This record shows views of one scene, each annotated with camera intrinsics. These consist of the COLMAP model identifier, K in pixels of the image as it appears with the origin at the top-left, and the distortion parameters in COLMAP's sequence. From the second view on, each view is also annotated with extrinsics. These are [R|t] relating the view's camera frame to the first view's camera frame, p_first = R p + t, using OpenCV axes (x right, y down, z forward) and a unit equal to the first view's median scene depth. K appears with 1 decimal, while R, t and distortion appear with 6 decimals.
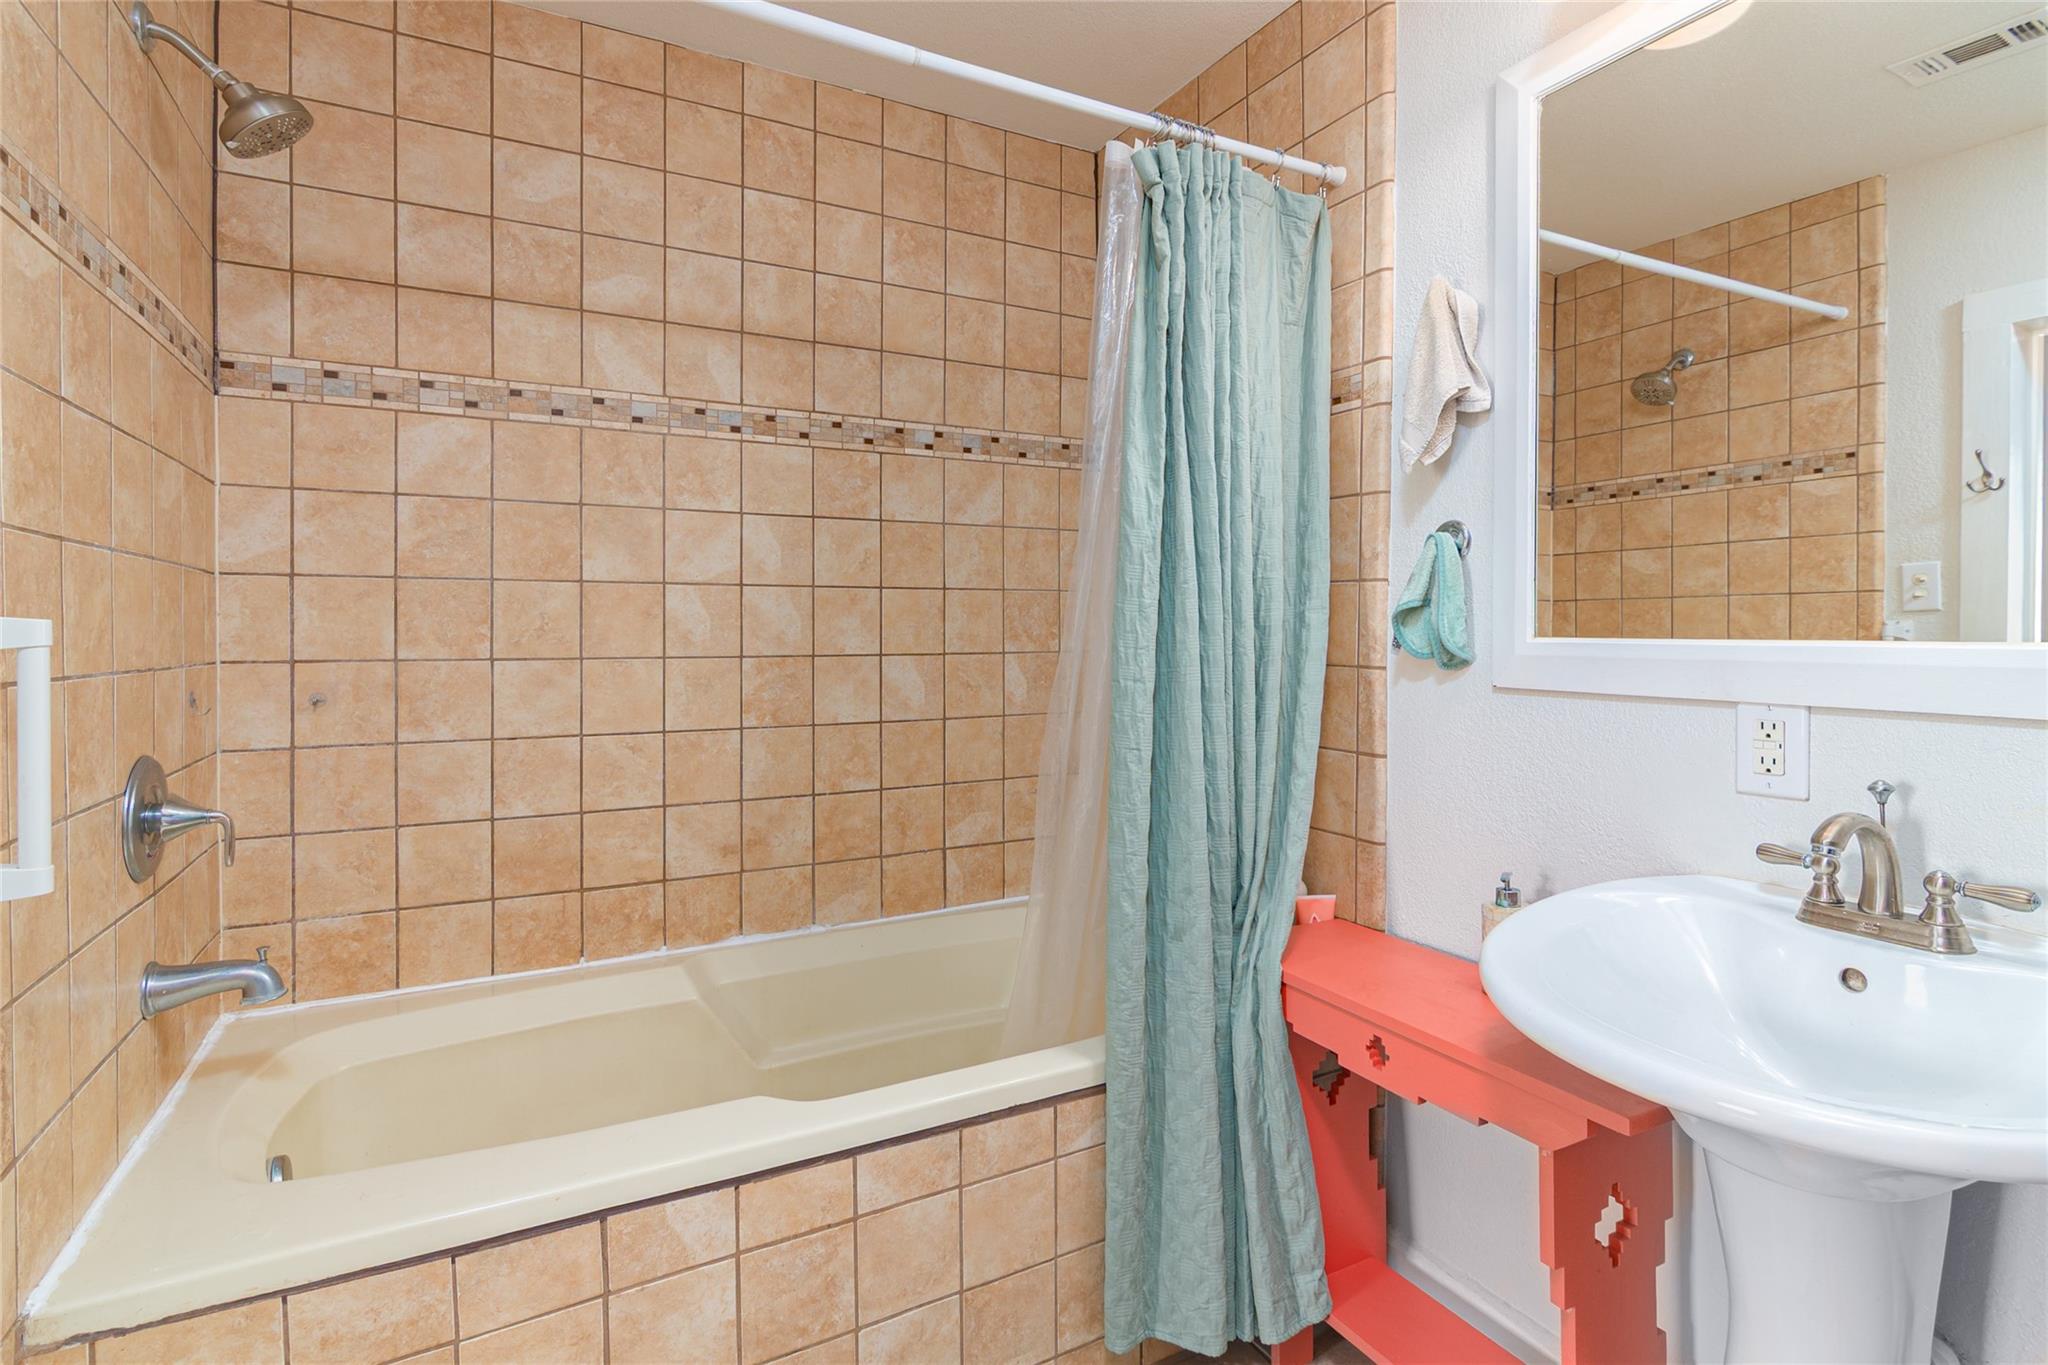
lens RADIAL K [[998.2, 0, 1017.2], [0, 998.2, 644.1], [0, 0, 1]] dist [-0.001568, 0.001021]
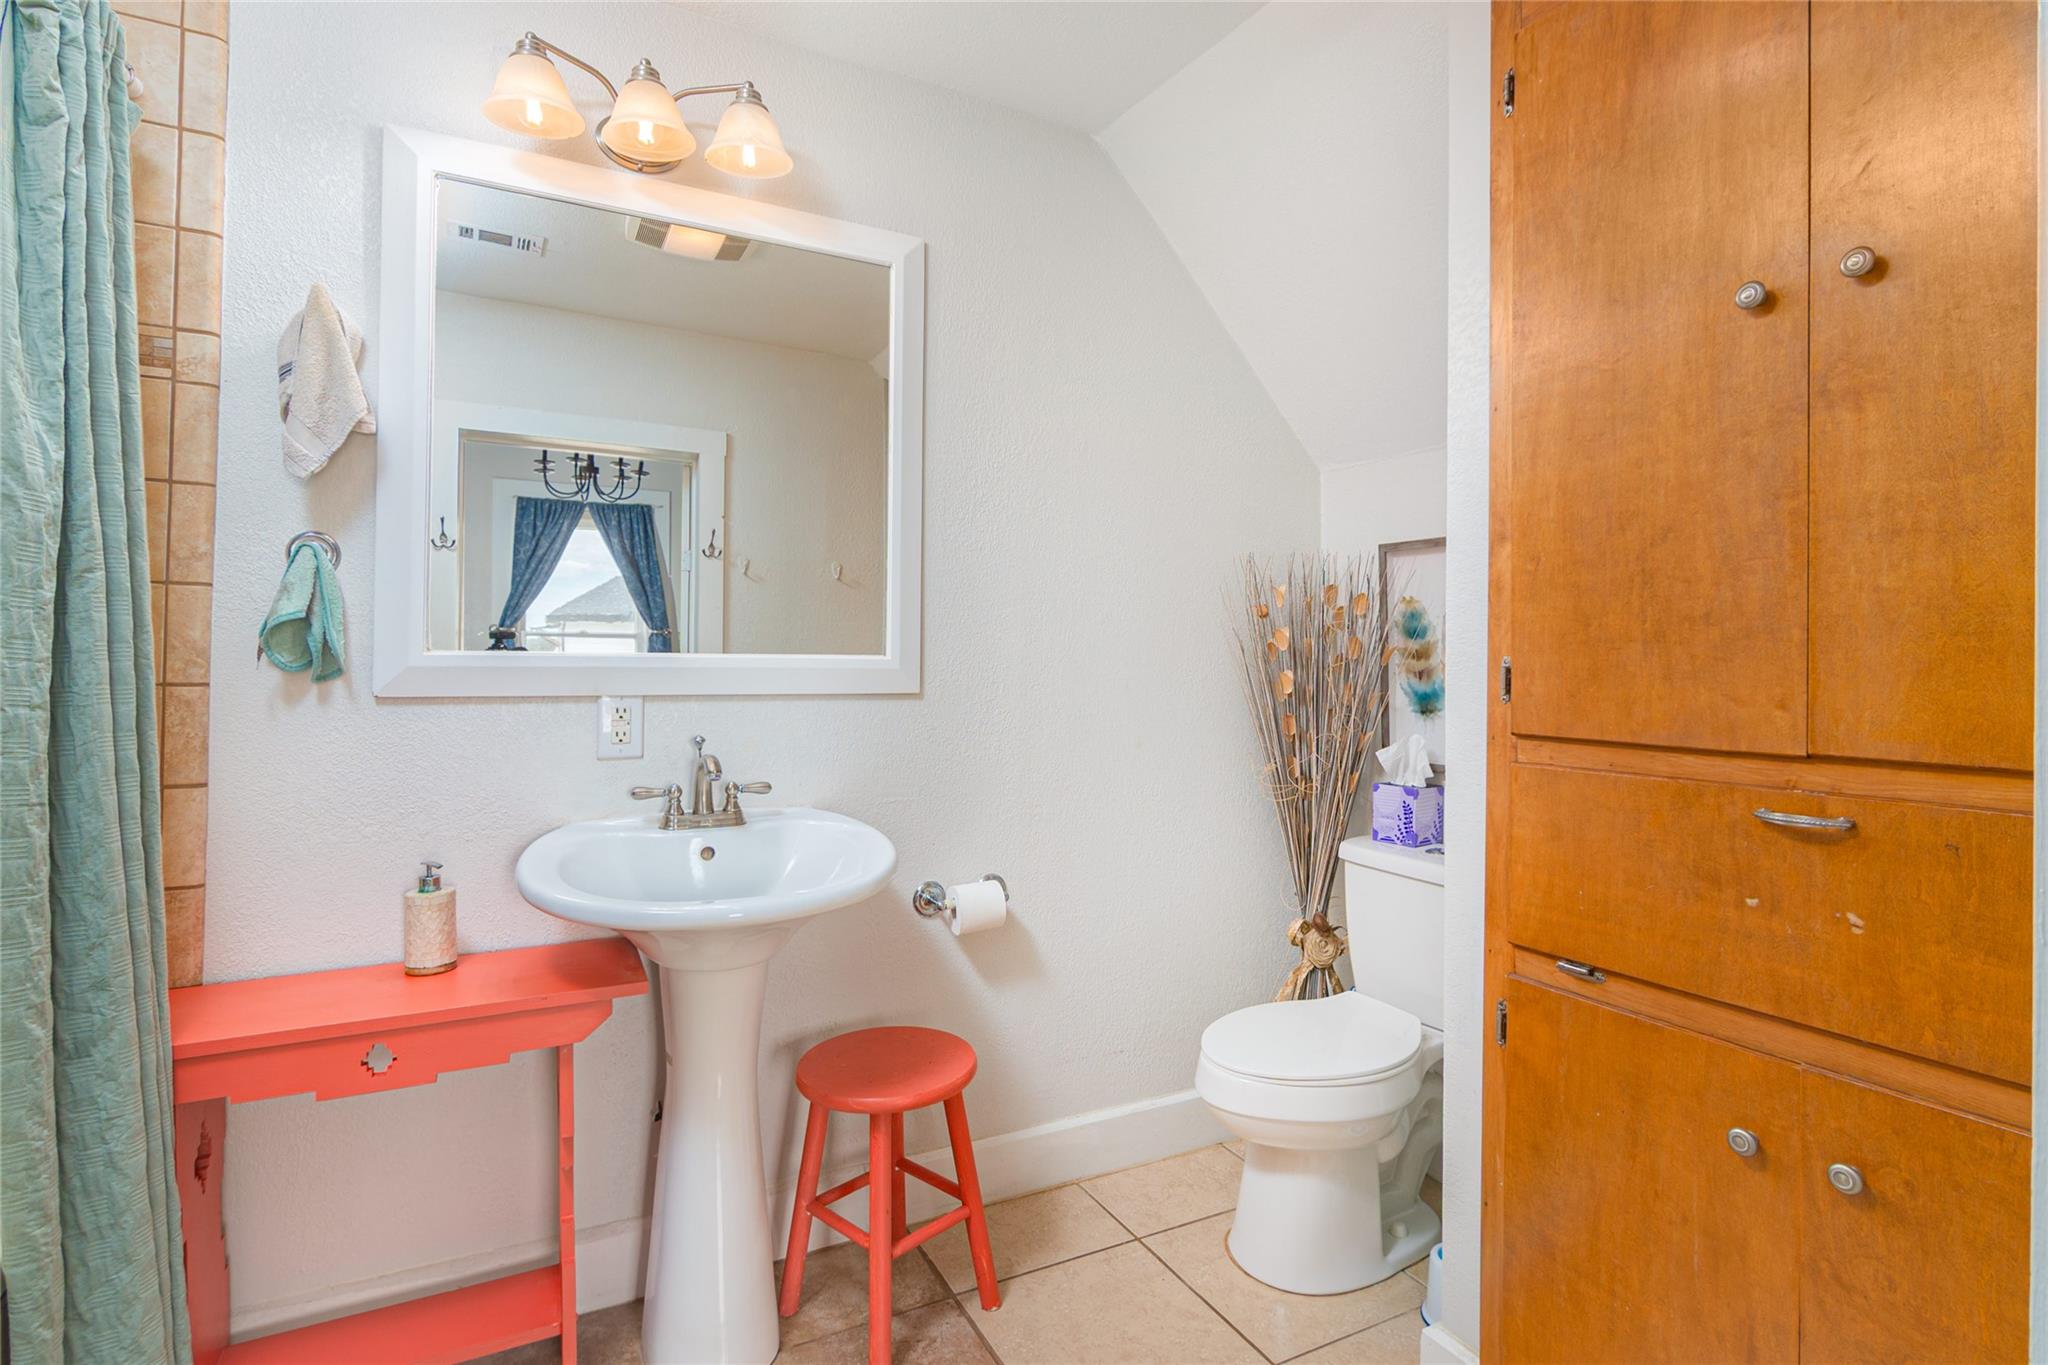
lens RADIAL K [[998.2, 0, 1023.8], [0, 998.2, 668.8], [0, 0, 1]] dist [-0.001568, 0.001021]
pose [[0.001485, -0.008451, 0.999963, -0.618221], [0.007239, 0.999938, 0.008440, 0.009504], [-0.999973, 0.007226, 0.001546, 0.334168]]
